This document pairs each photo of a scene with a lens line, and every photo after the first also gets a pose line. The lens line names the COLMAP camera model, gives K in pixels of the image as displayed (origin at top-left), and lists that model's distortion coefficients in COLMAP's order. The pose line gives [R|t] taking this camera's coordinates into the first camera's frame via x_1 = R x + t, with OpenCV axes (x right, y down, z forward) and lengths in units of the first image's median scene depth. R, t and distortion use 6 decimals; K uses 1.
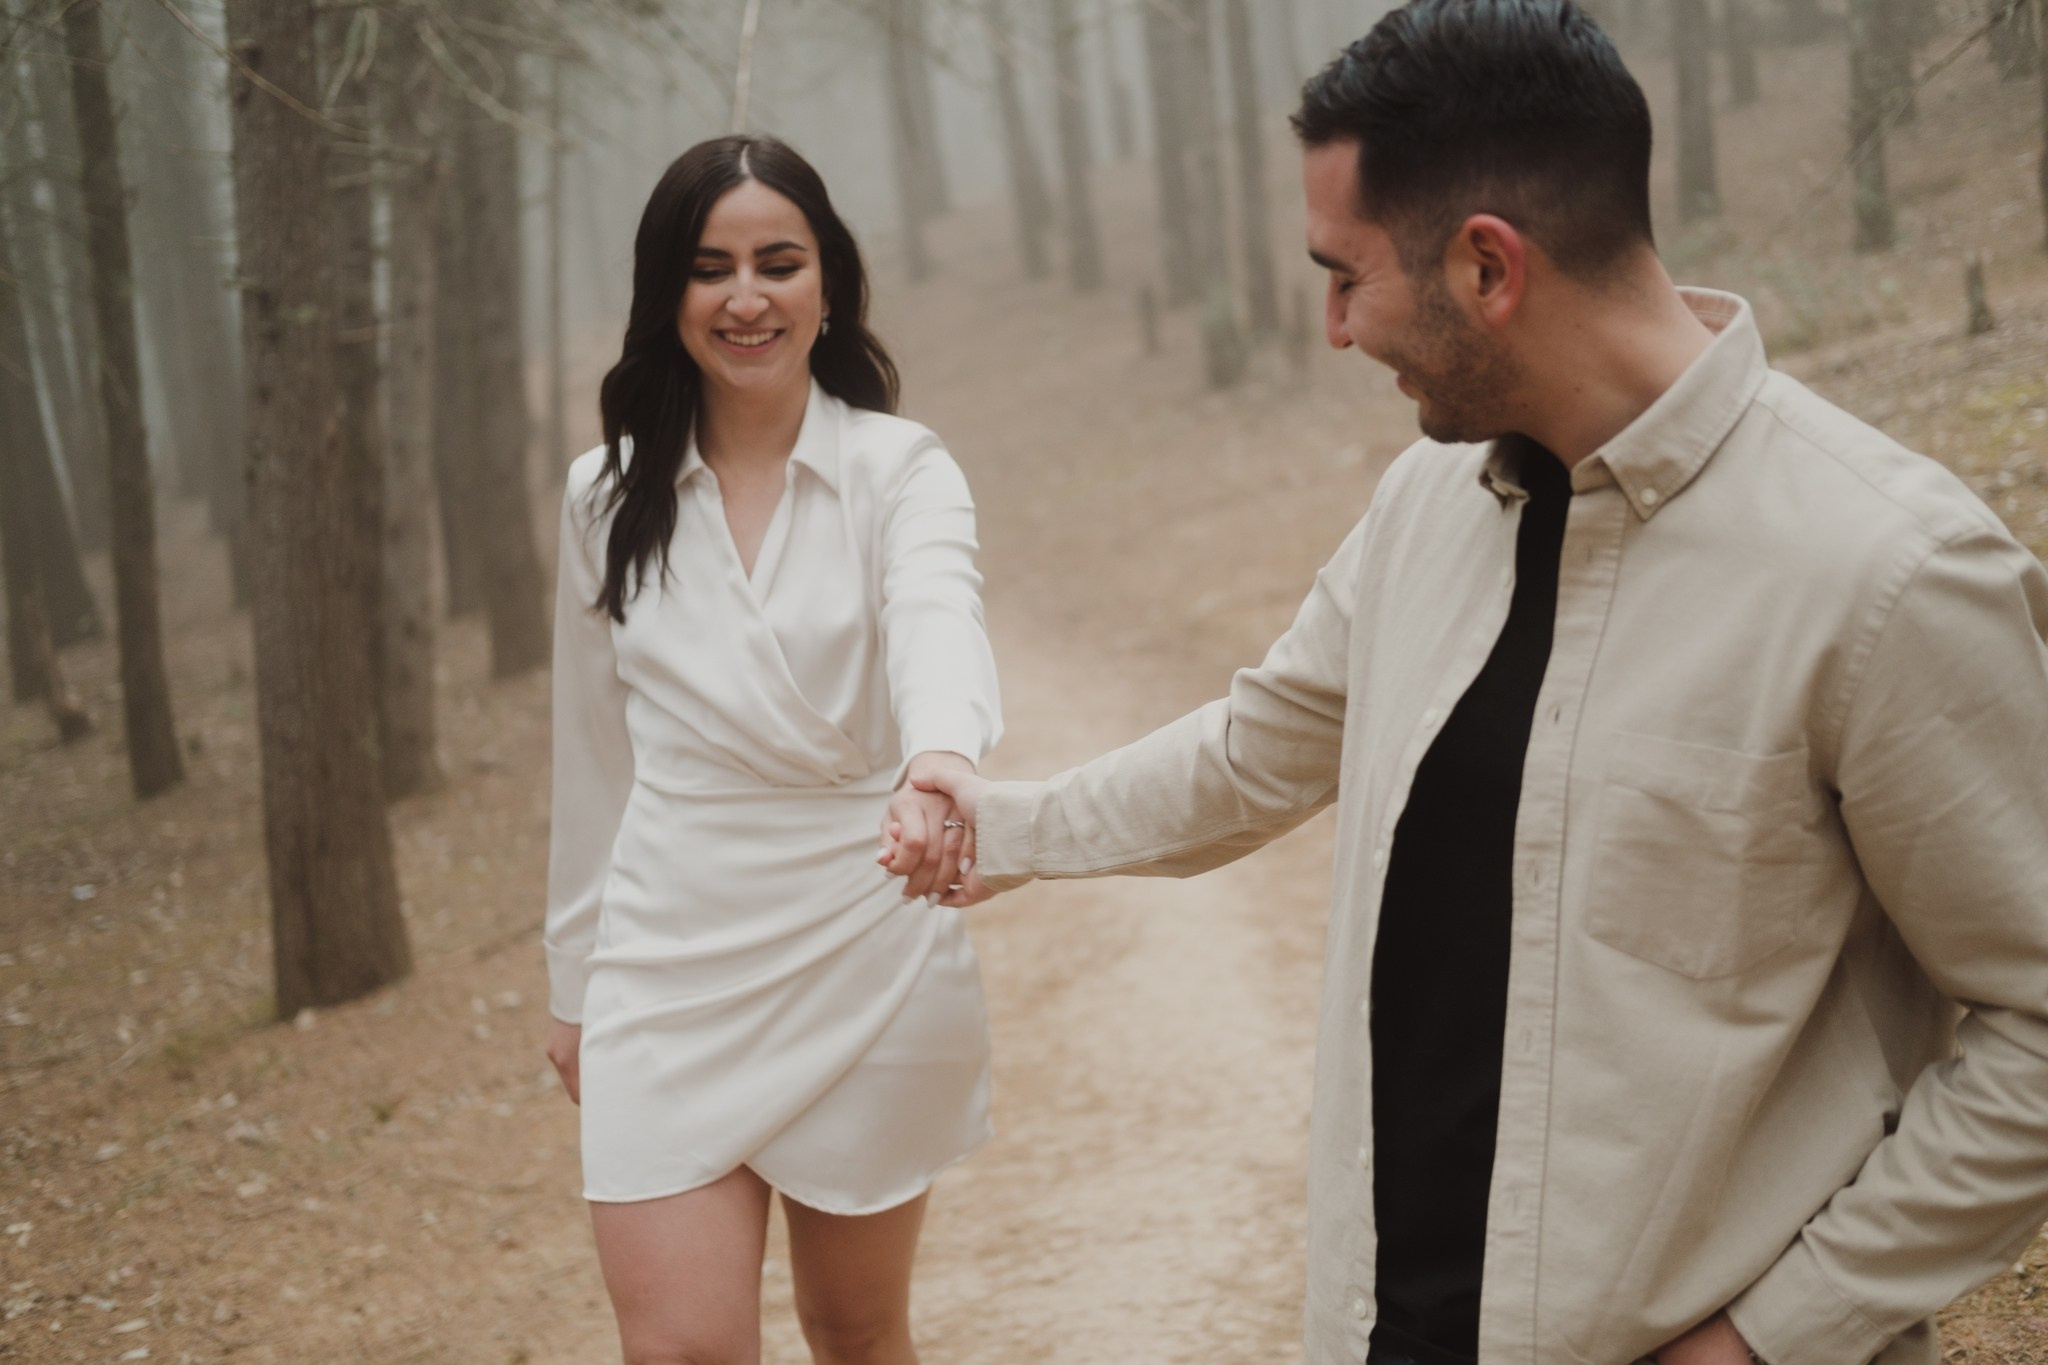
lens RADIAL K [[3109.1, 0, 1025.7], [0, 3109.1, 681.3], [0, 0, 1]] dist [-0.014918, 0.000000]
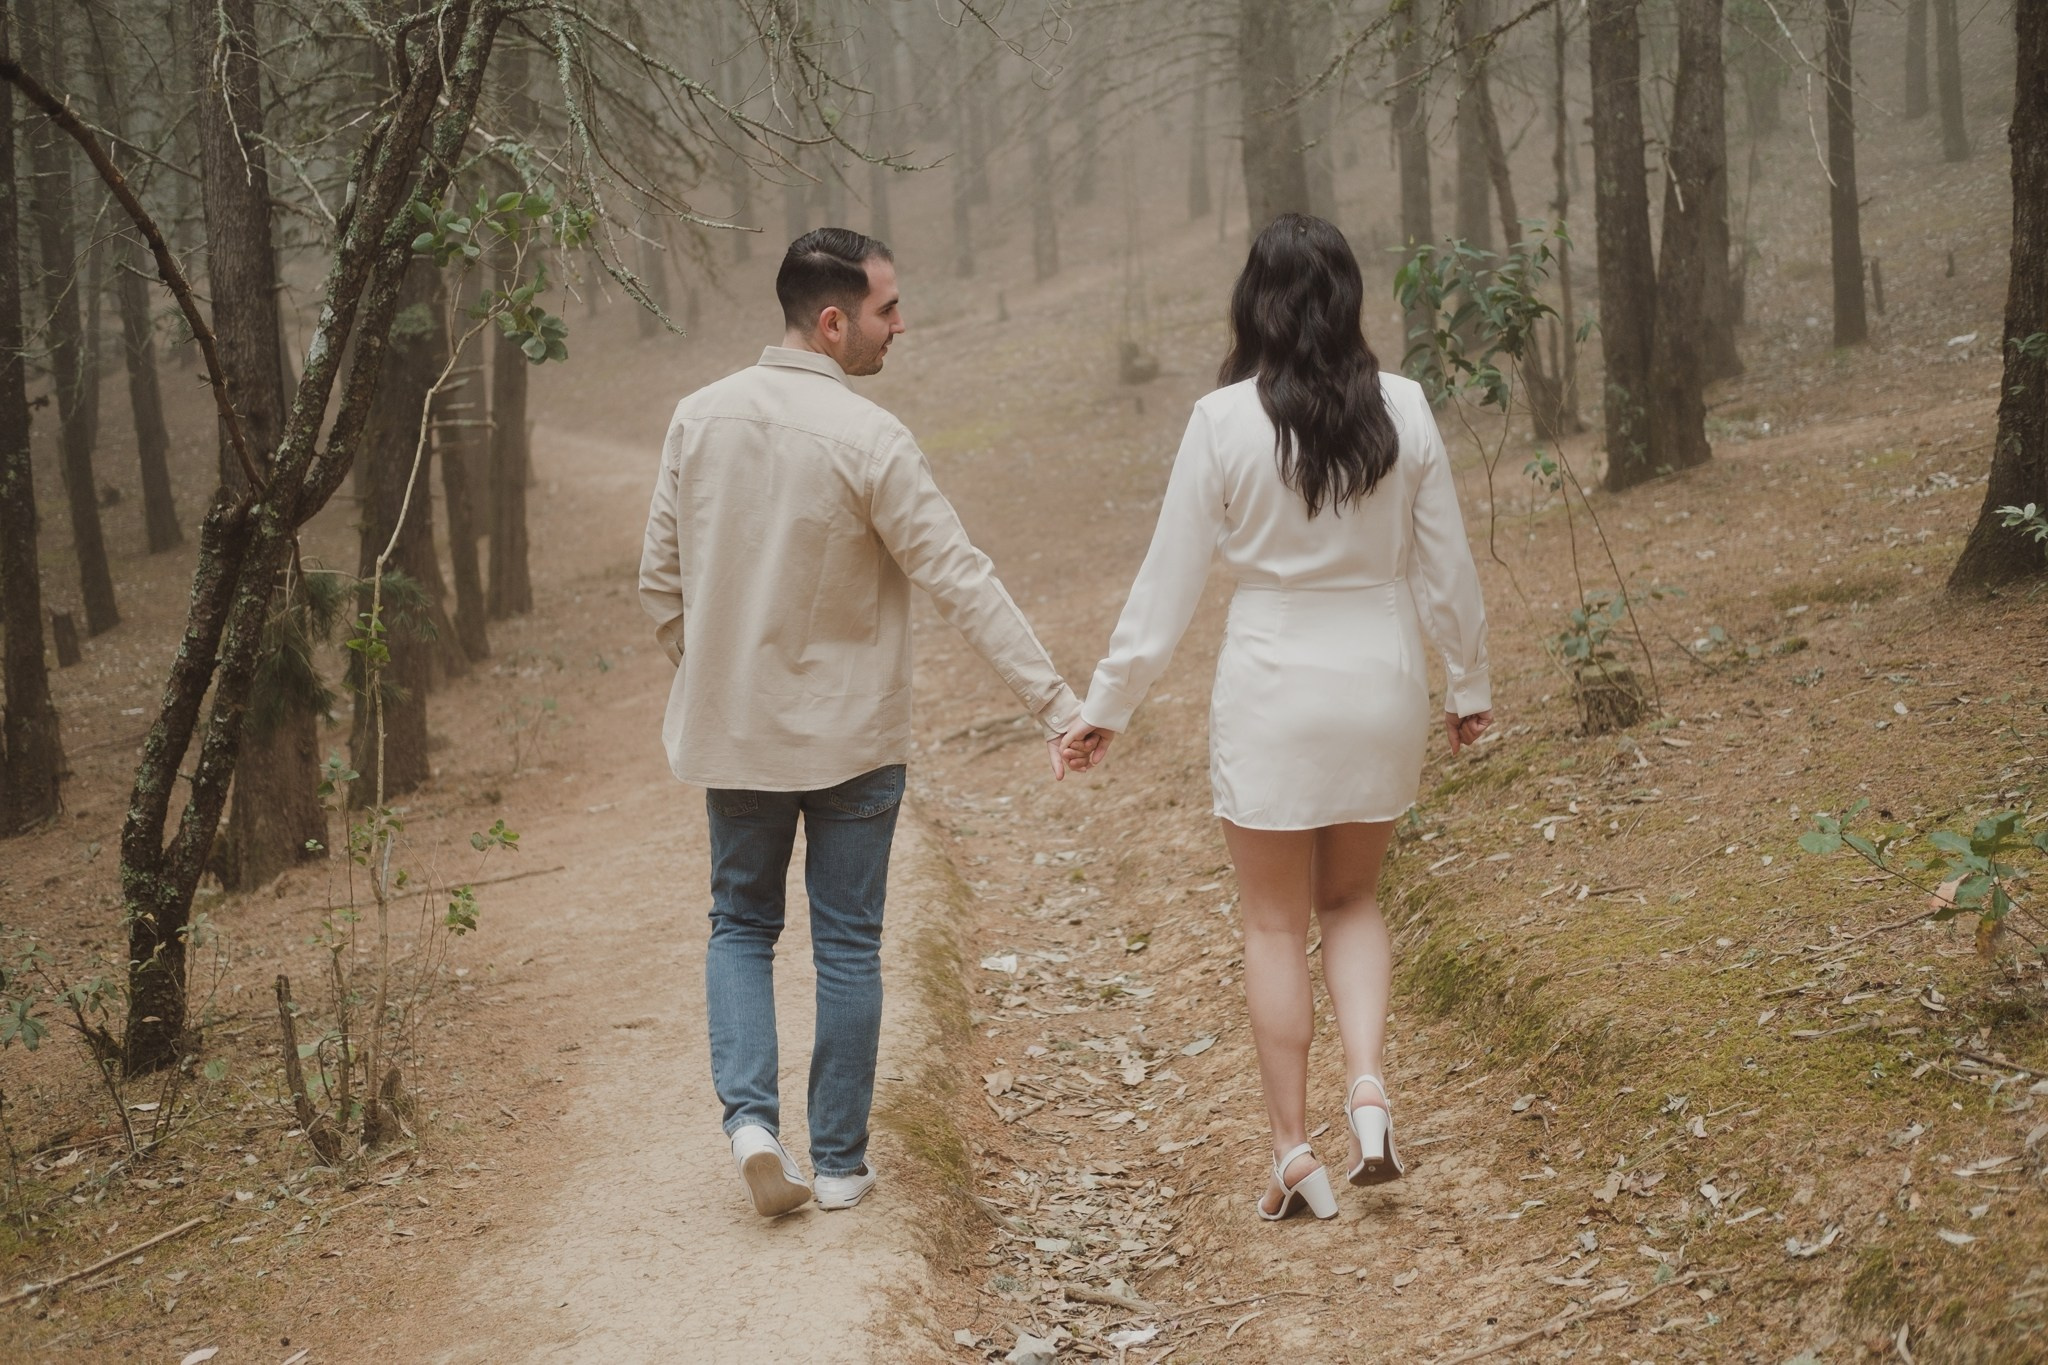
lens RADIAL K [[3109.1, 0, 1024.2], [0, 3109.1, 681.4], [0, 0, 1]] dist [-0.014918, 0.000000]
pose [[0.963578, -0.017221, 0.266871, -0.307398], [0.010809, 0.999617, 0.025478, 0.100321], [-0.267207, -0.021665, 0.963395, -1.256613]]
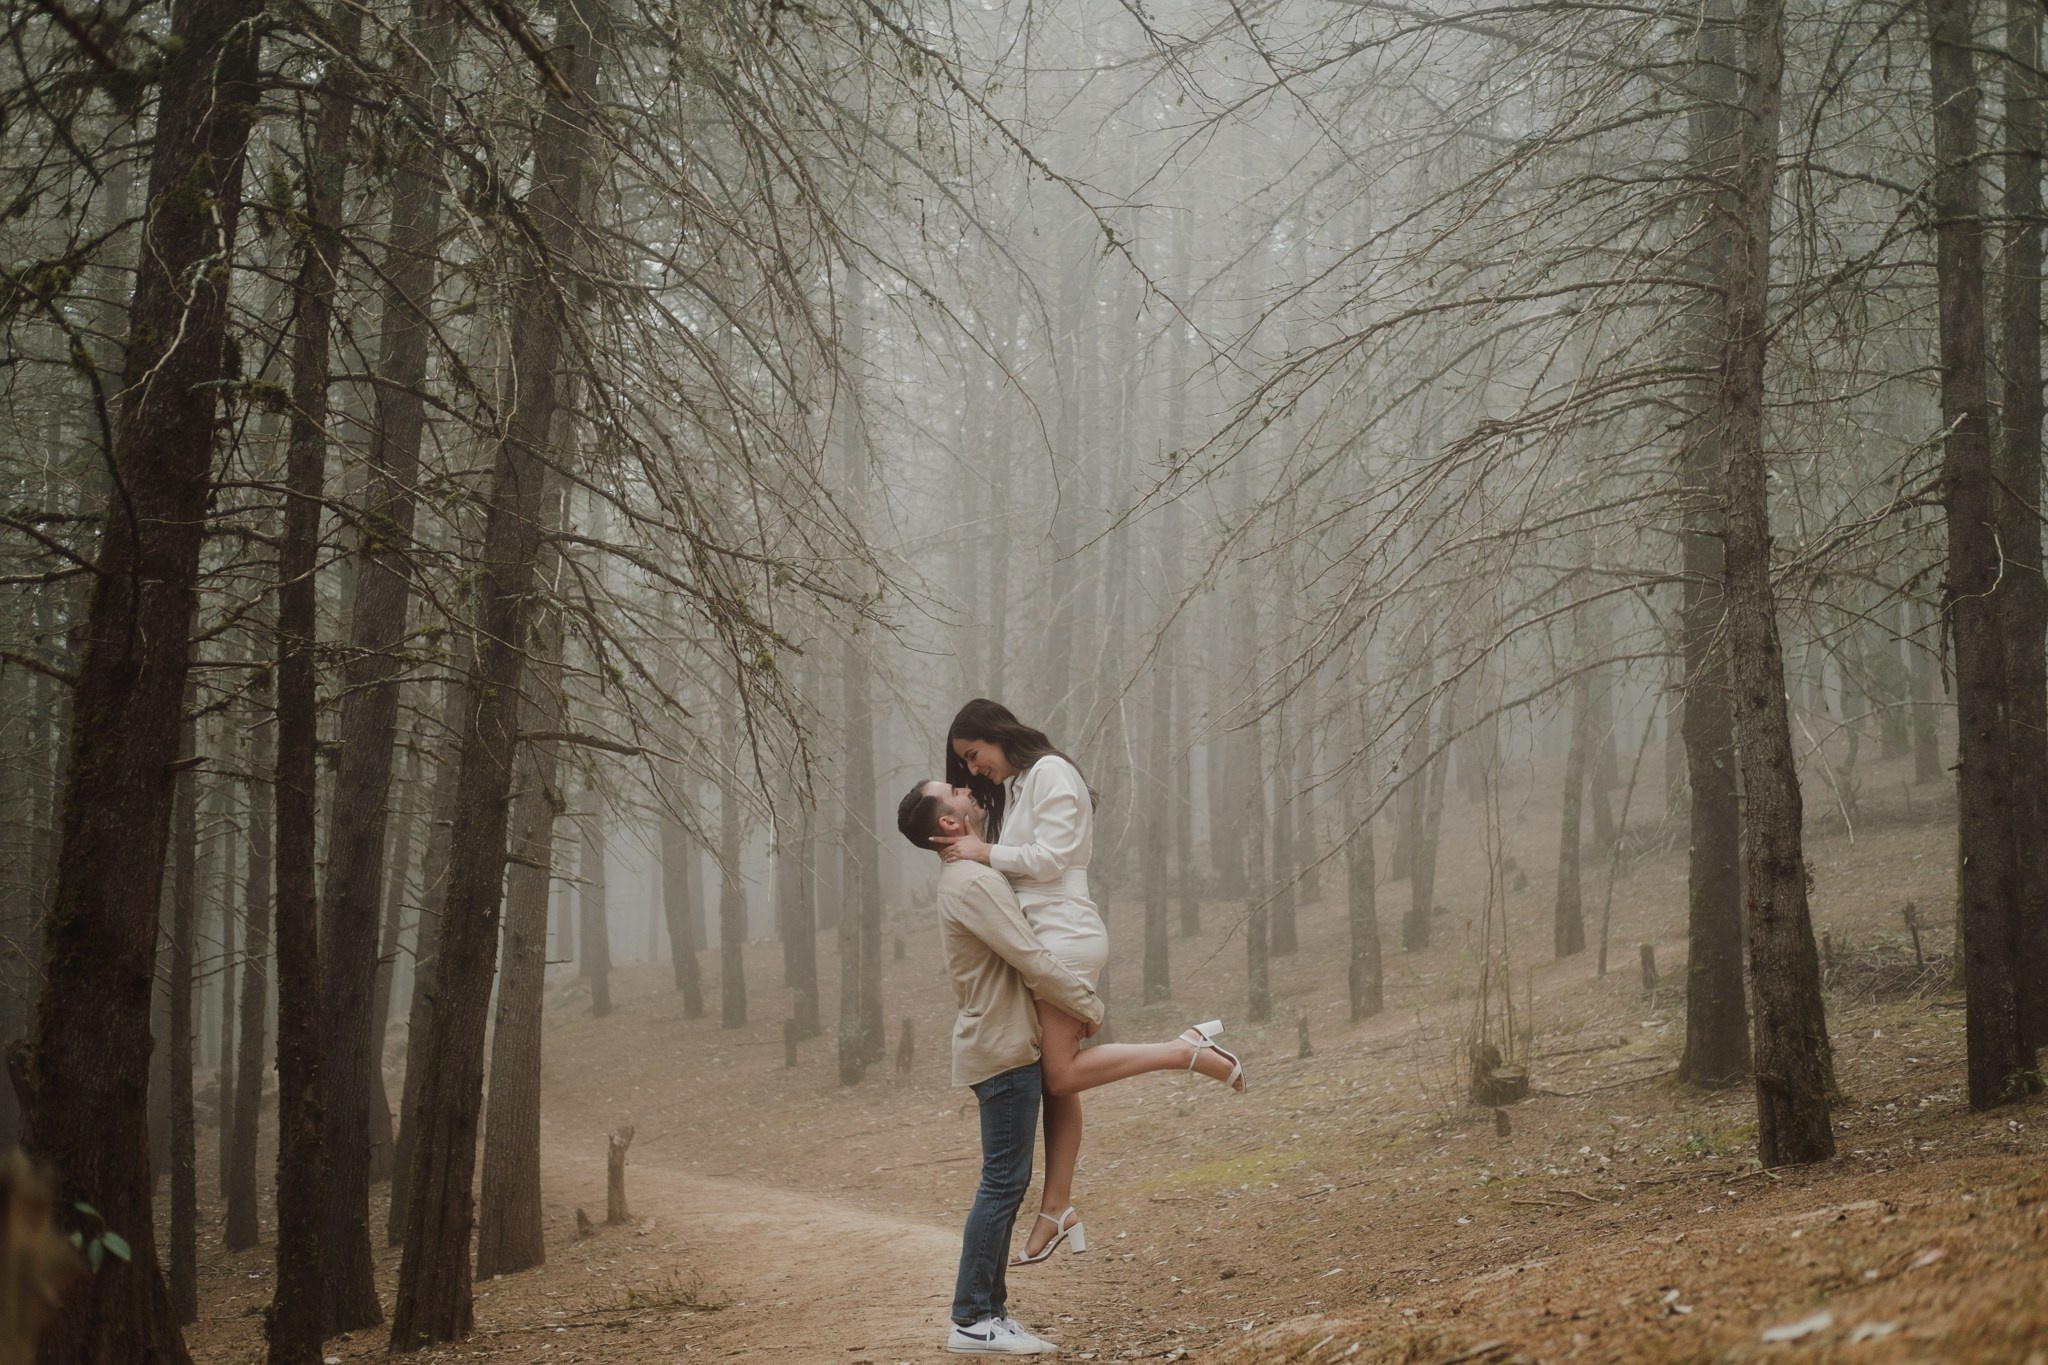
lens RADIAL K [[3109.1, 0, 1024.4], [0, 3109.1, 683.6], [0, 0, 1]] dist [-0.014918, 0.000000]
pose [[0.983321, 0.092064, 0.156858, -0.141857], [-0.048116, 0.963377, -0.263797, 0.148708], [-0.175400, 0.251849, 0.951739, -0.678023]]
